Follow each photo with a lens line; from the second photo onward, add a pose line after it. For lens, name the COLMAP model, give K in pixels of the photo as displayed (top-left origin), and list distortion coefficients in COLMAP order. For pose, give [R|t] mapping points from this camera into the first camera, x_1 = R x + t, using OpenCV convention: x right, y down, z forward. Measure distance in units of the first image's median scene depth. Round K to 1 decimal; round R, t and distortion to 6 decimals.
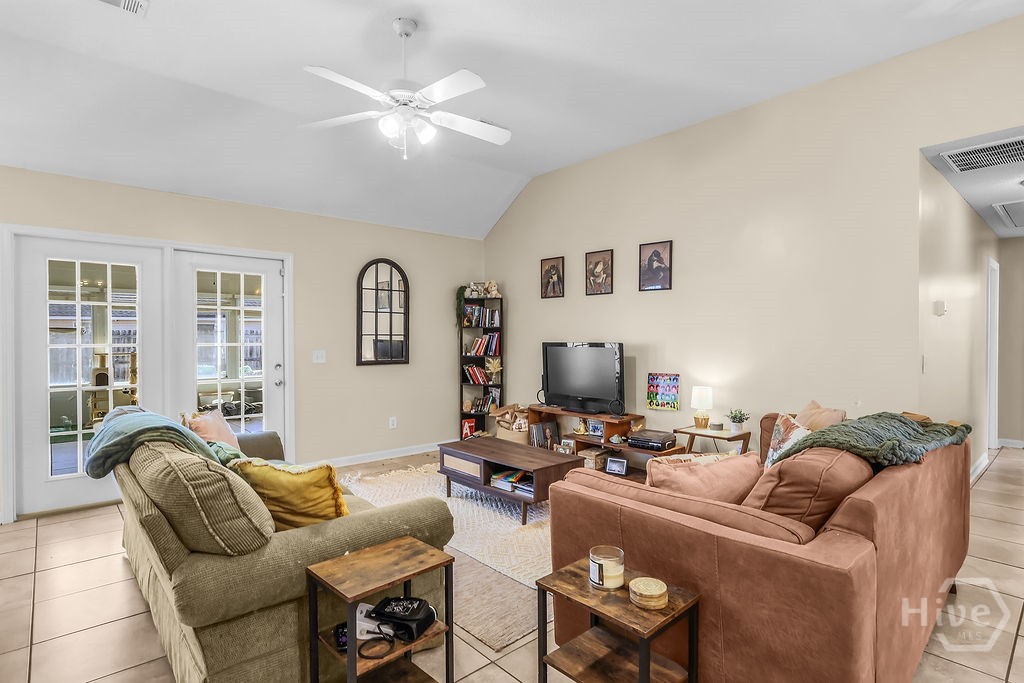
lens RADIAL K [[512.4, 0, 507.2], [0, 512.4, 340.3], [0, 0, 1]] dist [0.002272, 0.000078]
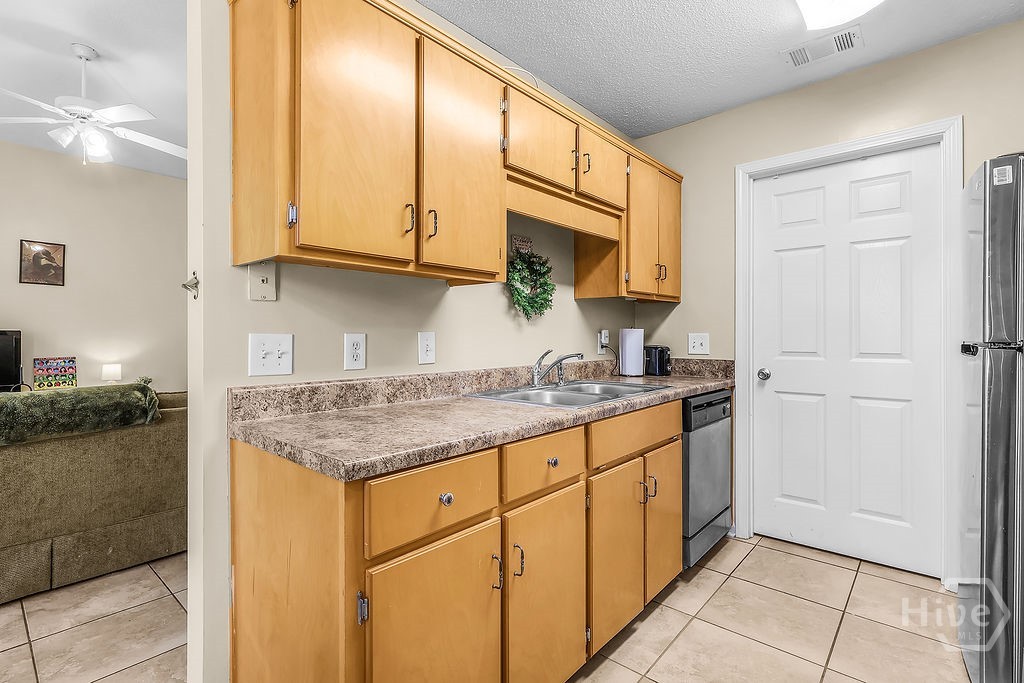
lens RADIAL K [[487.3, 0, 511.5], [0, 487.3, 341.4], [0, 0, 1]] dist [0.001146, 0.000238]
pose [[-0.120231, -0.002746, 0.992742, -0.916189], [0.016453, 0.999853, 0.004758, 0.040111], [-0.992610, 0.016906, -0.120168, 0.109602]]
